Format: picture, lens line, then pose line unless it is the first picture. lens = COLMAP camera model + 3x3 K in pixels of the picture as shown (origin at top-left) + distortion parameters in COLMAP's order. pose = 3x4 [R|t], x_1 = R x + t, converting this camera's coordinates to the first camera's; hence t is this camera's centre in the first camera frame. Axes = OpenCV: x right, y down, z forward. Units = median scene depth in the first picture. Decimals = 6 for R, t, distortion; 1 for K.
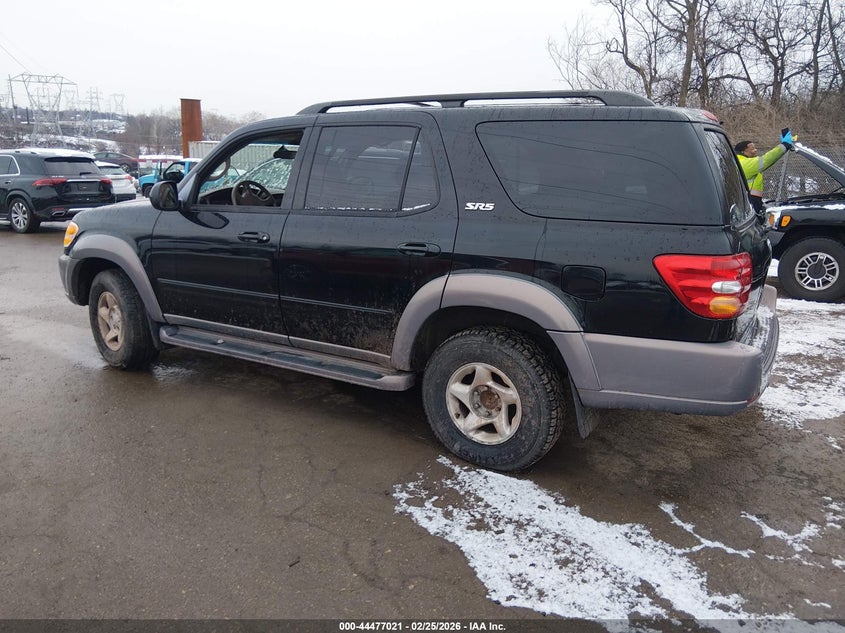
lens RADIAL K [[649.9, 0, 419.9], [0, 649.9, 314.2], [0, 0, 1]] dist [0.008341, -0.002312]
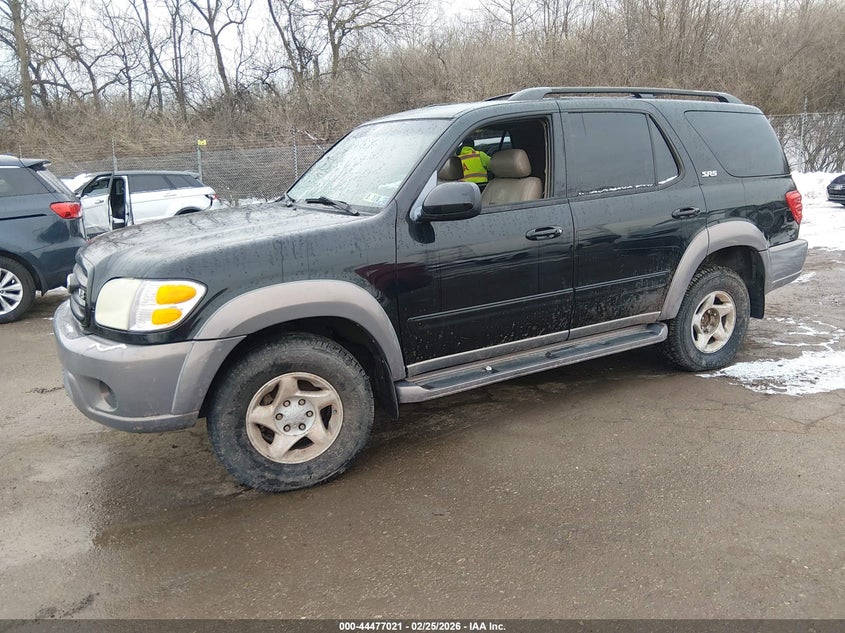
lens RADIAL K [[652.9, 0, 422.5], [0, 652.9, 316.3], [0, 0, 1]] dist [-0.048744, -0.000259]
pose [[0.515457, -0.245263, 0.821066, -1.078779], [0.248600, 0.959758, 0.130623, -0.162026], [-0.820062, 0.136787, 0.555687, 0.627887]]
